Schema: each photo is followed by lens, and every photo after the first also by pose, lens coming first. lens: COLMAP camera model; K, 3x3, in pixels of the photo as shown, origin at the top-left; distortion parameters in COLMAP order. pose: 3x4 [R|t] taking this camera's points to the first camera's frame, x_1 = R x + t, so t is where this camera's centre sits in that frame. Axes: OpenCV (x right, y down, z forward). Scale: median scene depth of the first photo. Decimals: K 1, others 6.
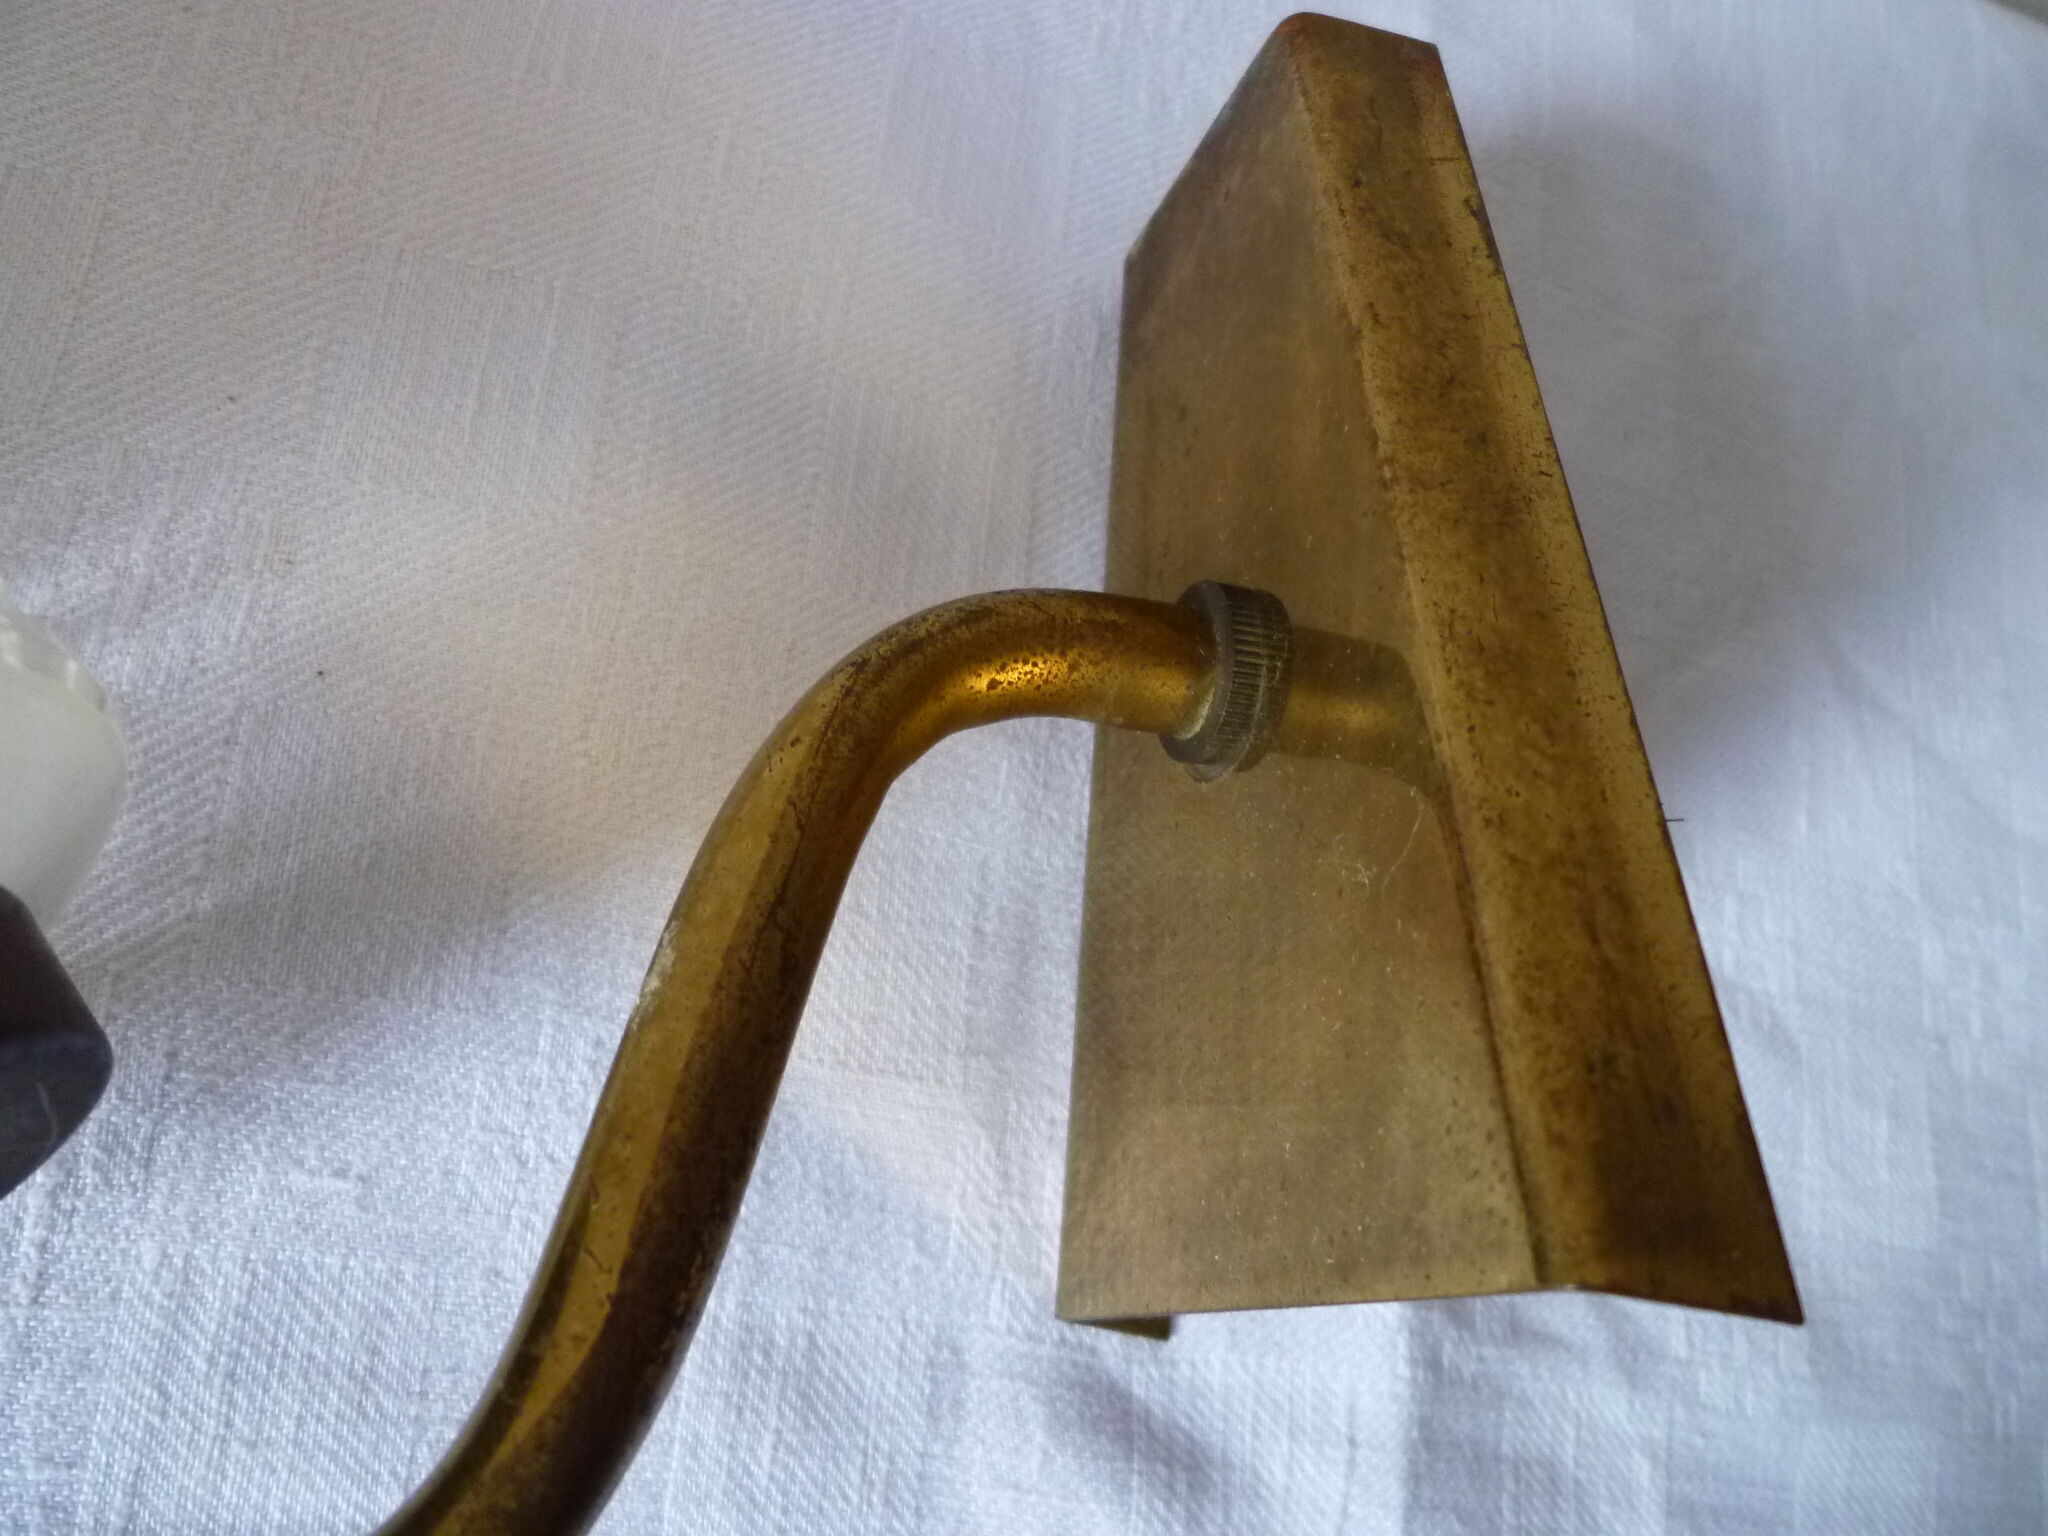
lens RADIAL K [[1700.2, 0, 1006.6], [0, 1700.2, 776.1], [0, 0, 1]] dist [-0.067823, 0.034410]
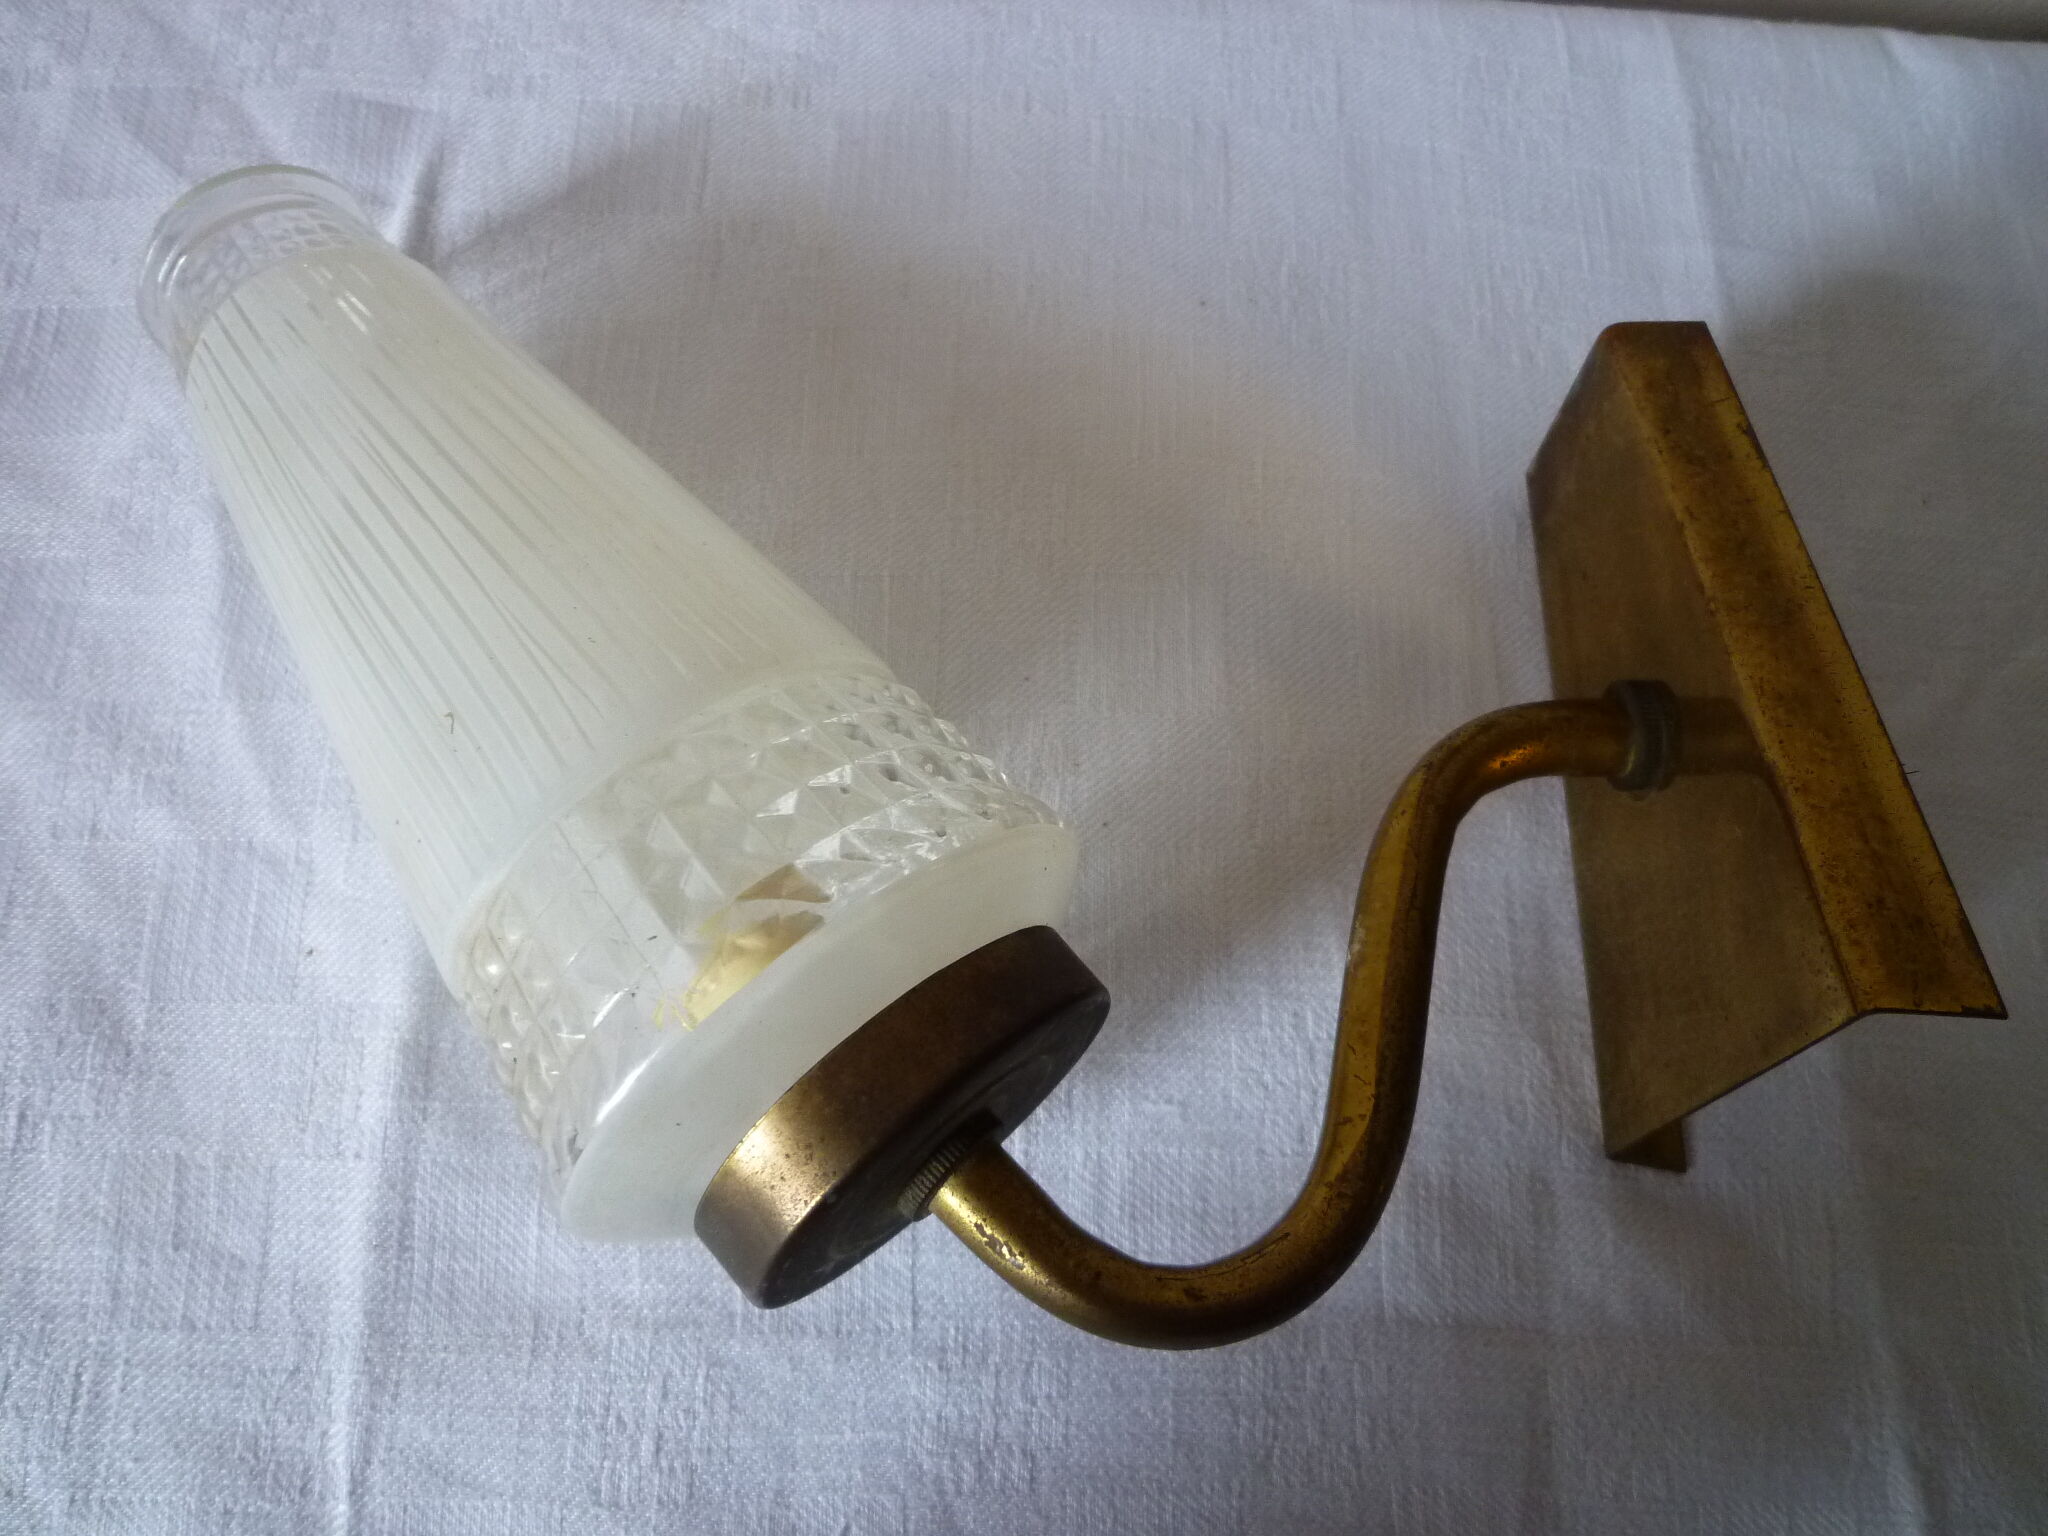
lens RADIAL K [[1700.2, 0, 959.0], [0, 1700.2, 768.0], [0, 0, 1]] dist [-0.067823, 0.034410]
pose [[0.947311, -0.172583, -0.269846, -0.063931], [0.151386, 0.983640, -0.097648, 0.032196], [0.282284, 0.051652, 0.957939, -0.752902]]
